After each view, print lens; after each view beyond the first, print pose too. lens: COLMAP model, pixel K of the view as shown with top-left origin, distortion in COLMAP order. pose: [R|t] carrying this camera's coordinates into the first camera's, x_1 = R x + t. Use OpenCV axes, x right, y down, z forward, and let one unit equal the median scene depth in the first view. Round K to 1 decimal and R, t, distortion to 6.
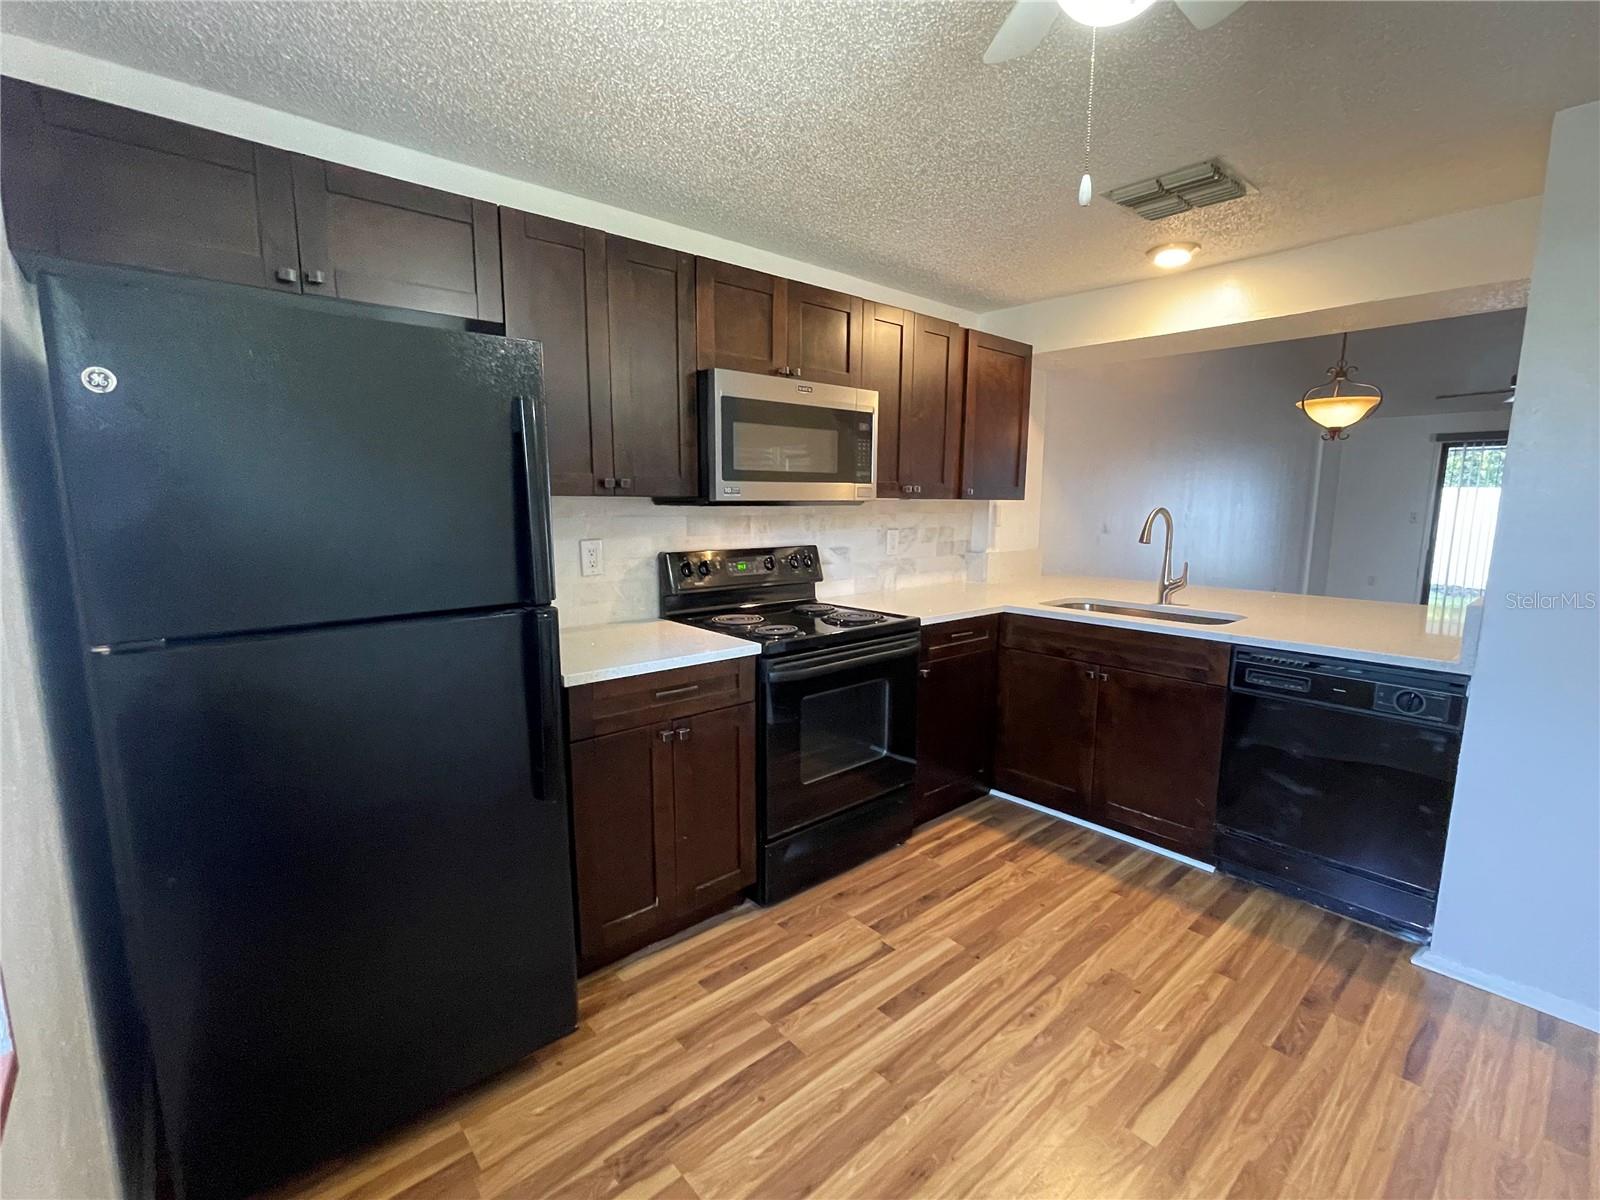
lens RADIAL K [[724.2, 0, 788.1], [0, 724.2, 609.9], [0, 0, 1]] dist [-0.006403, -0.001194]
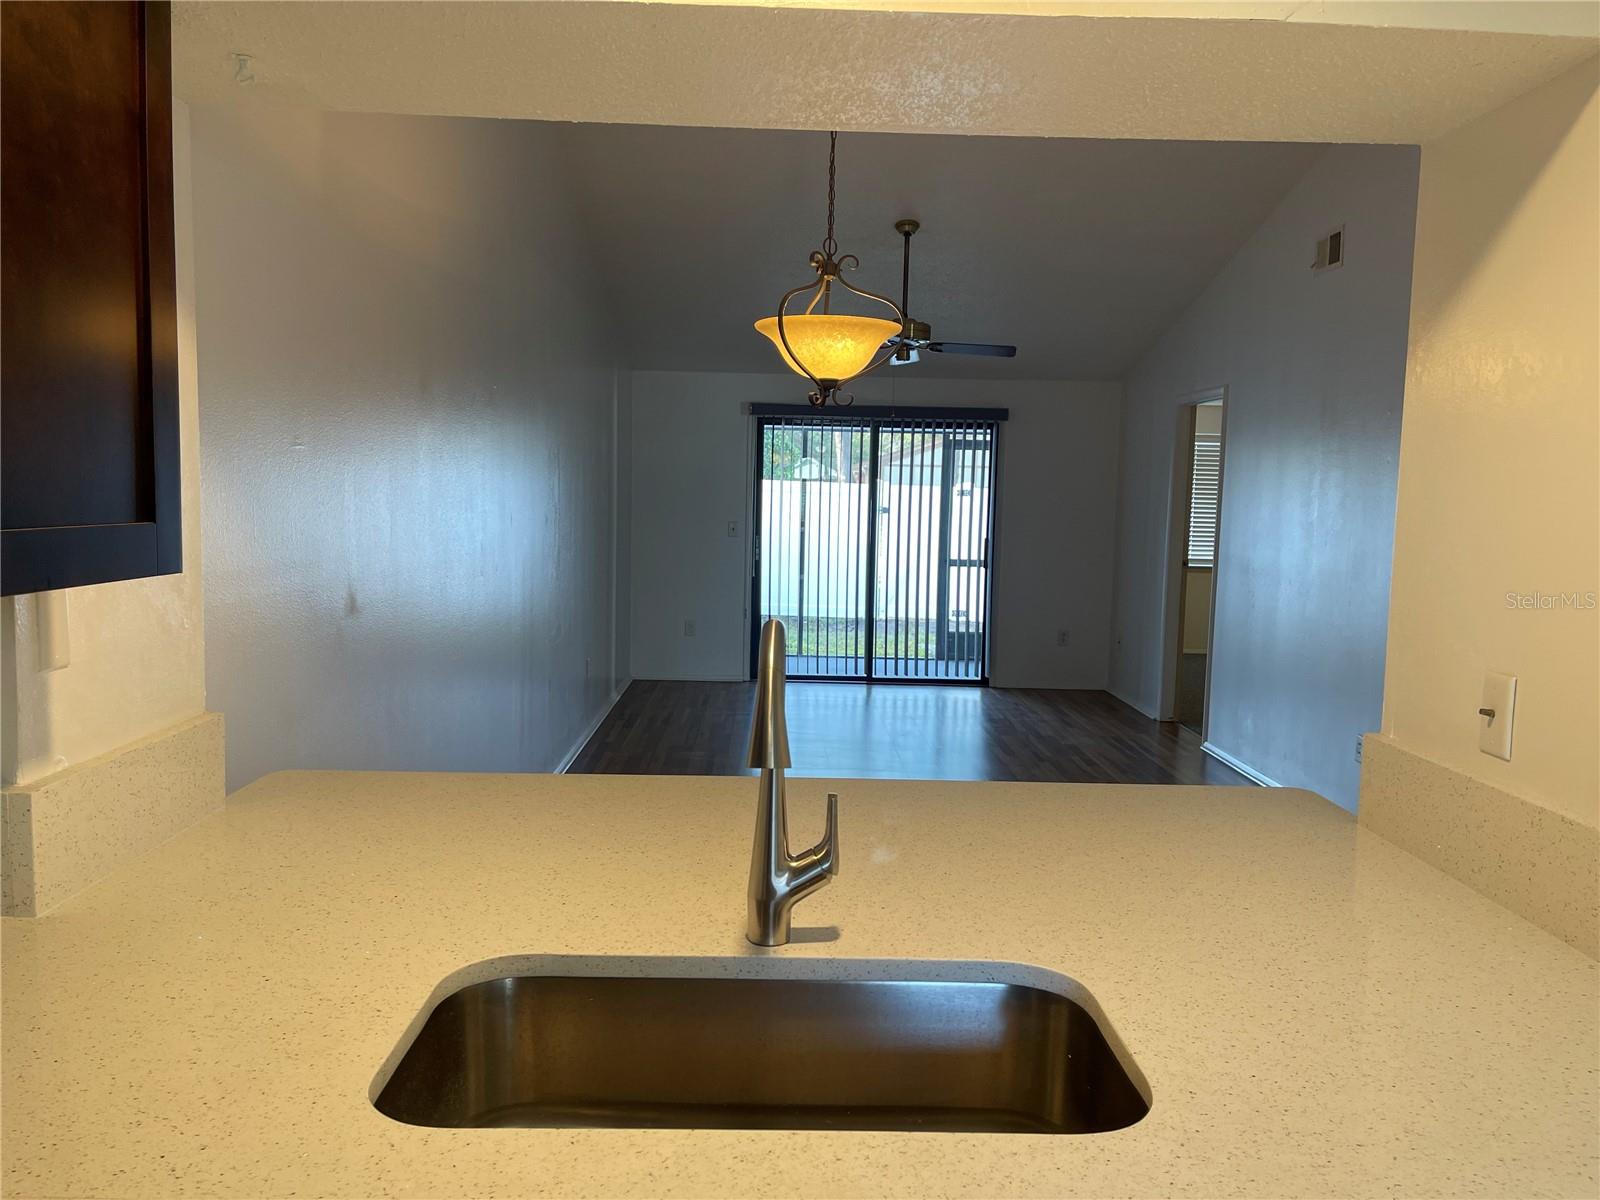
lens RADIAL K [[1208.1, 0, 791.7], [0, 1208.1, 601.4], [0, 0, 1]] dist [0.079425, -0.104702]
pose [[0.647213, -0.067269, 0.759336, 0.177438], [0.107464, 0.994203, -0.003520, -0.149486], [-0.754697, 0.083879, 0.650690, 0.709512]]
